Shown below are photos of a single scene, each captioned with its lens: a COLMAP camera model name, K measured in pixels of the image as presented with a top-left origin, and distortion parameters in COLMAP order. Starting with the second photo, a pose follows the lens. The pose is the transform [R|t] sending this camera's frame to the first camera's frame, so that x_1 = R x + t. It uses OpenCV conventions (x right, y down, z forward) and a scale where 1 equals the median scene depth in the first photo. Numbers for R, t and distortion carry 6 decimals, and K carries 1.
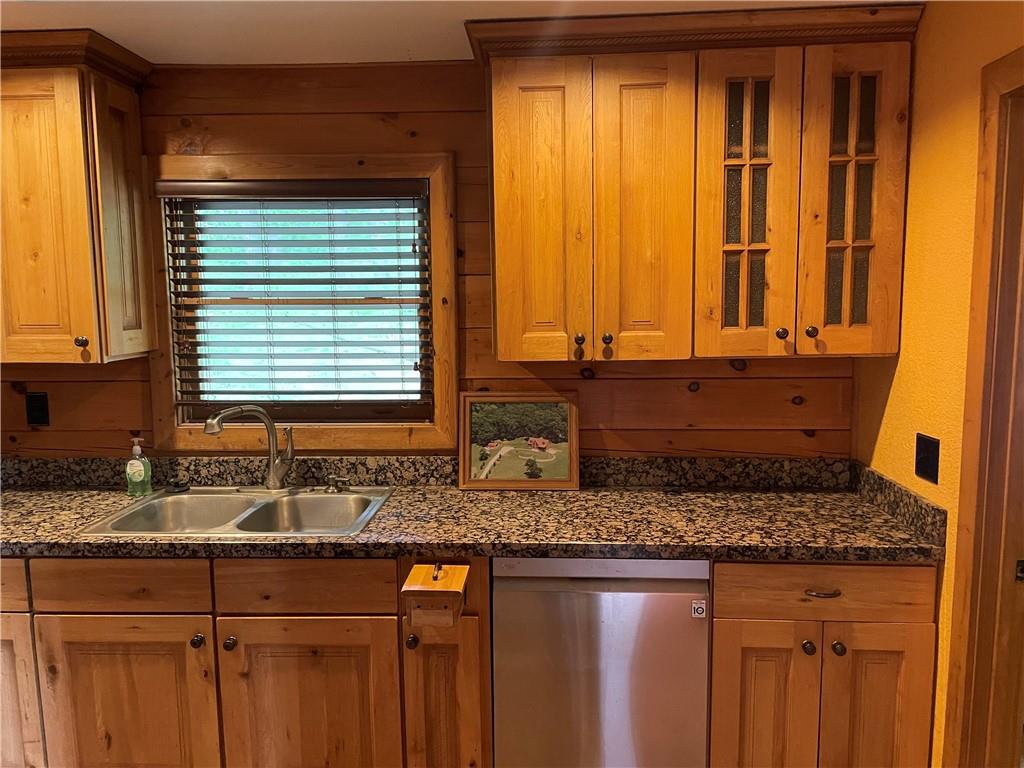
lens RADIAL K [[774.6, 0, 517.9], [0, 774.6, 384.7], [0, 0, 1]] dist [0.096596, -0.120934]
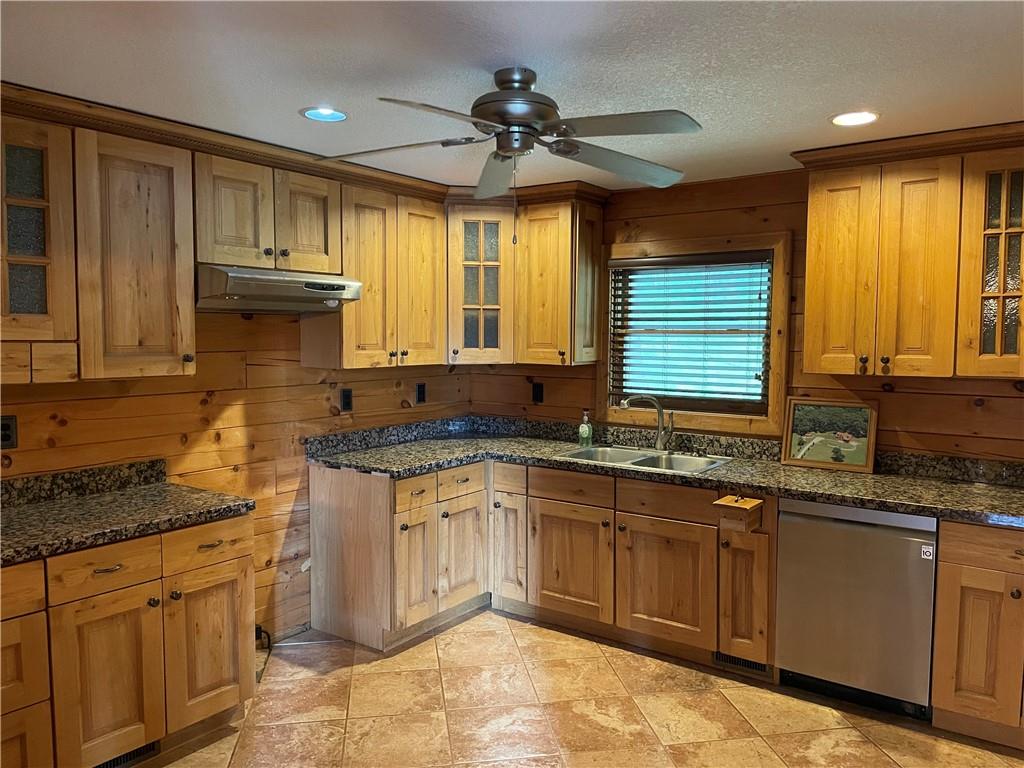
lens RADIAL K [[774.6, 0, 517.9], [0, 774.6, 384.7], [0, 0, 1]] dist [0.096596, -0.120934]
pose [[0.837285, 0.050801, -0.544402, 0.299668], [-0.076118, 0.996809, -0.024051, 0.062426], [0.541442, 0.061576, 0.838480, -0.483435]]
